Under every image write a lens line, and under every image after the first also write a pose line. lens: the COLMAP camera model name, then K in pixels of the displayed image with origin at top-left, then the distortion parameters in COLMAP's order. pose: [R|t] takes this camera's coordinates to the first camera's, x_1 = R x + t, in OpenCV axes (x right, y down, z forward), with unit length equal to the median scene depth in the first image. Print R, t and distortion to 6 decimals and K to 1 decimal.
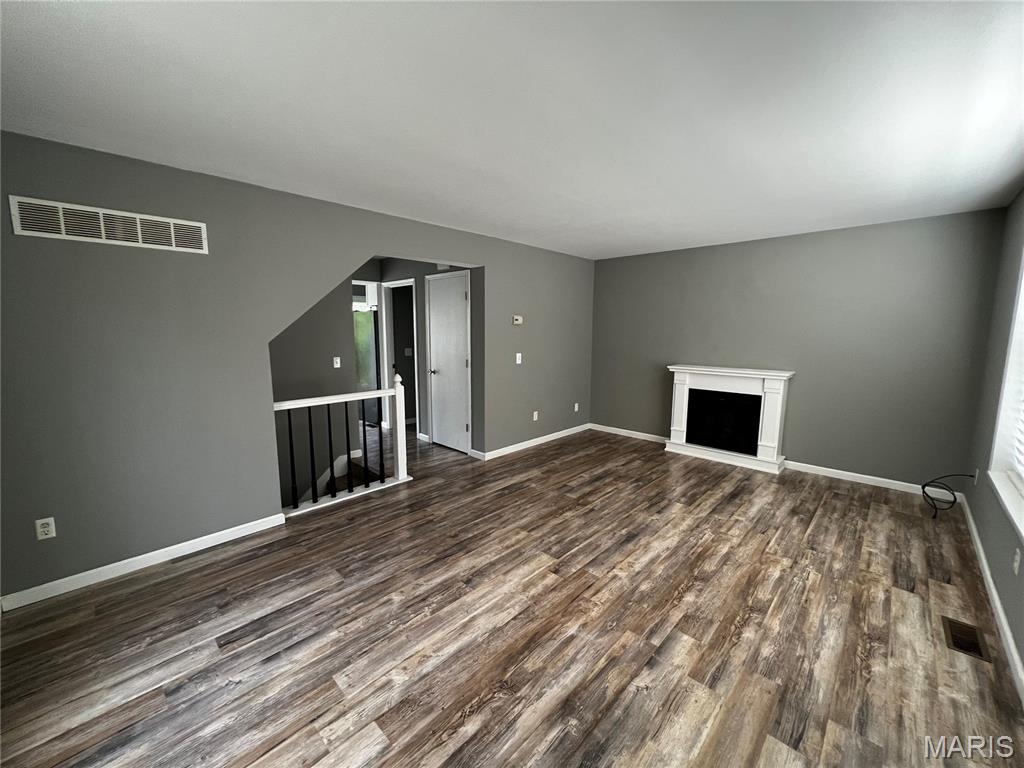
lens RADIAL K [[409.4, 0, 510.3], [0, 409.4, 382.3], [0, 0, 1]] dist [-0.000332, -0.000006]
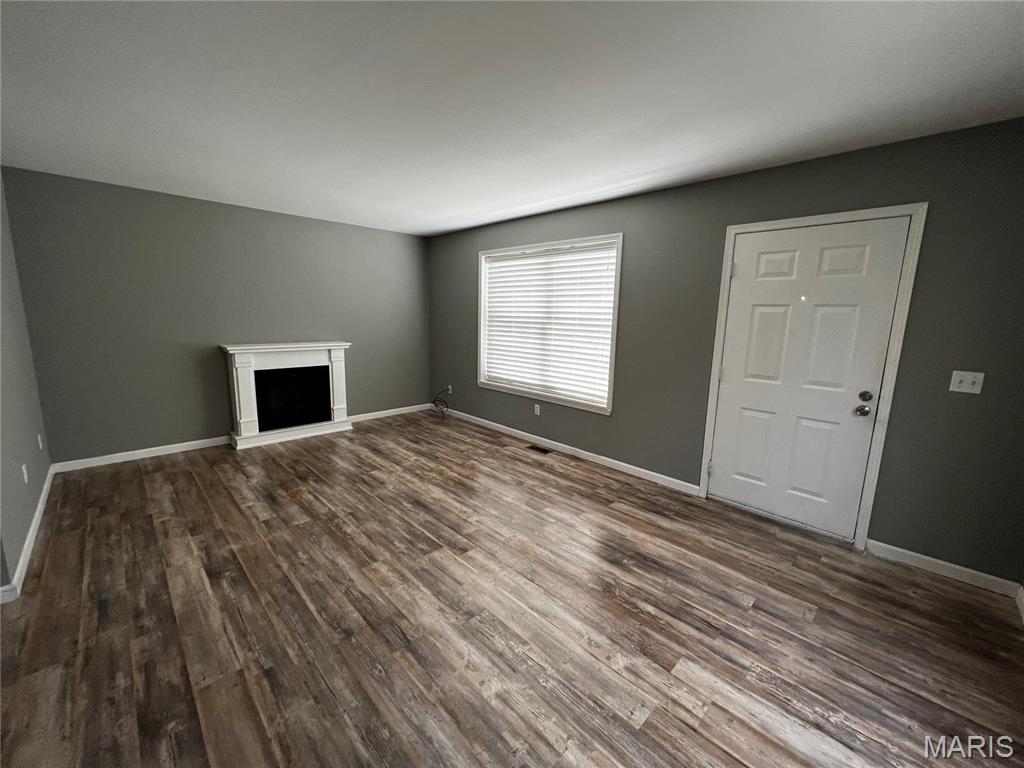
lens RADIAL K [[409.4, 0, 510.3], [0, 409.4, 382.3], [0, 0, 1]] dist [-0.000332, -0.000006]
pose [[0.031963, -0.169268, 0.985052, -0.754239], [0.108806, 0.980287, 0.164919, -0.082805], [-0.993549, 0.101908, 0.049751, 0.761792]]
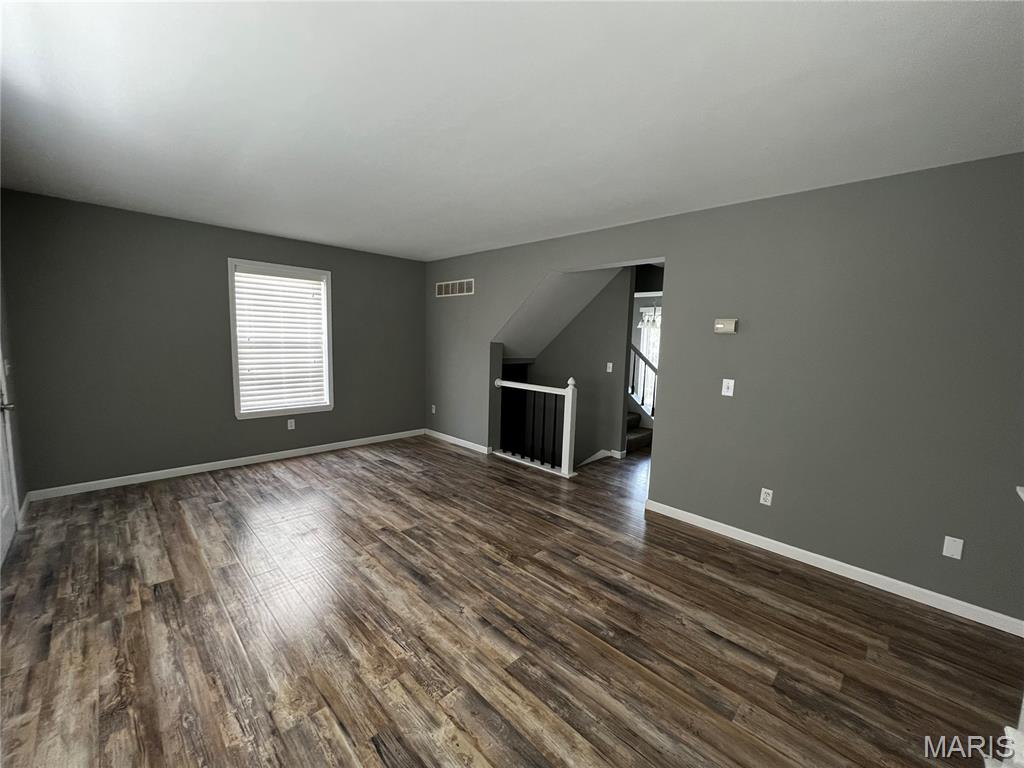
lens RADIAL K [[409.4, 0, 510.3], [0, 409.4, 382.3], [0, 0, 1]] dist [-0.000332, -0.000006]
pose [[-0.021553, 0.109738, -0.993727, 1.196446], [-0.162472, 0.980361, 0.111786, -0.150725], [0.986478, 0.163862, -0.003301, 1.239979]]
